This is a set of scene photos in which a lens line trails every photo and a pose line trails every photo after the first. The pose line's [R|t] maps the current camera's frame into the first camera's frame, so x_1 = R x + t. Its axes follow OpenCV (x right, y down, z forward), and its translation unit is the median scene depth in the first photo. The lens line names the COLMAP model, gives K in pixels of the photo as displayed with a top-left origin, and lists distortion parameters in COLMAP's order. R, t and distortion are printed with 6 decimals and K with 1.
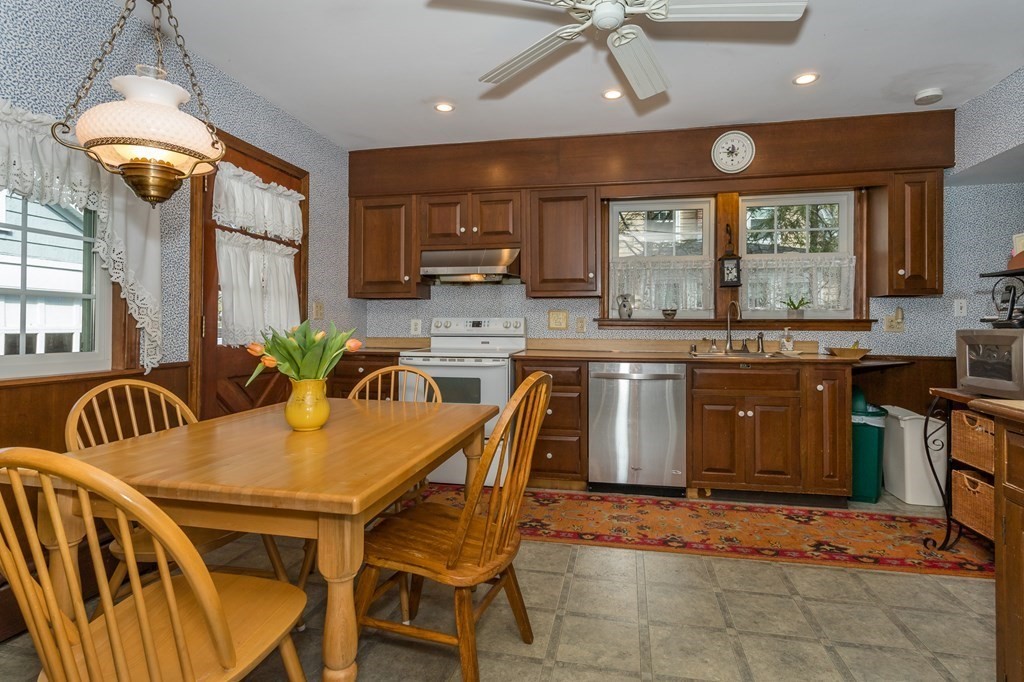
lens RADIAL K [[513.3, 0, 512.6], [0, 513.3, 330.0], [0, 0, 1]] dist [-0.018147, -0.000258]
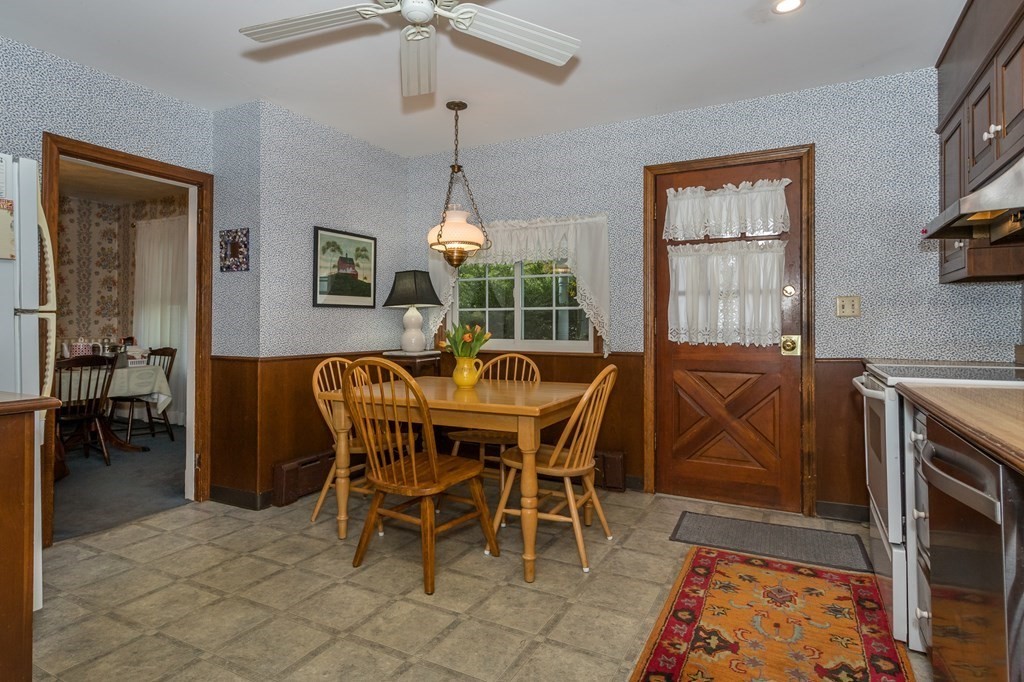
lens RADIAL K [[552.8, 0, 510.1], [0, 552.8, 321.3], [0, 0, 1]] dist [-0.007214, -0.001632]
pose [[-0.259684, -0.012563, -0.965612, 0.834708], [-0.009390, 0.999901, -0.010484, -0.000601], [0.965648, 0.006344, -0.259776, 1.031302]]
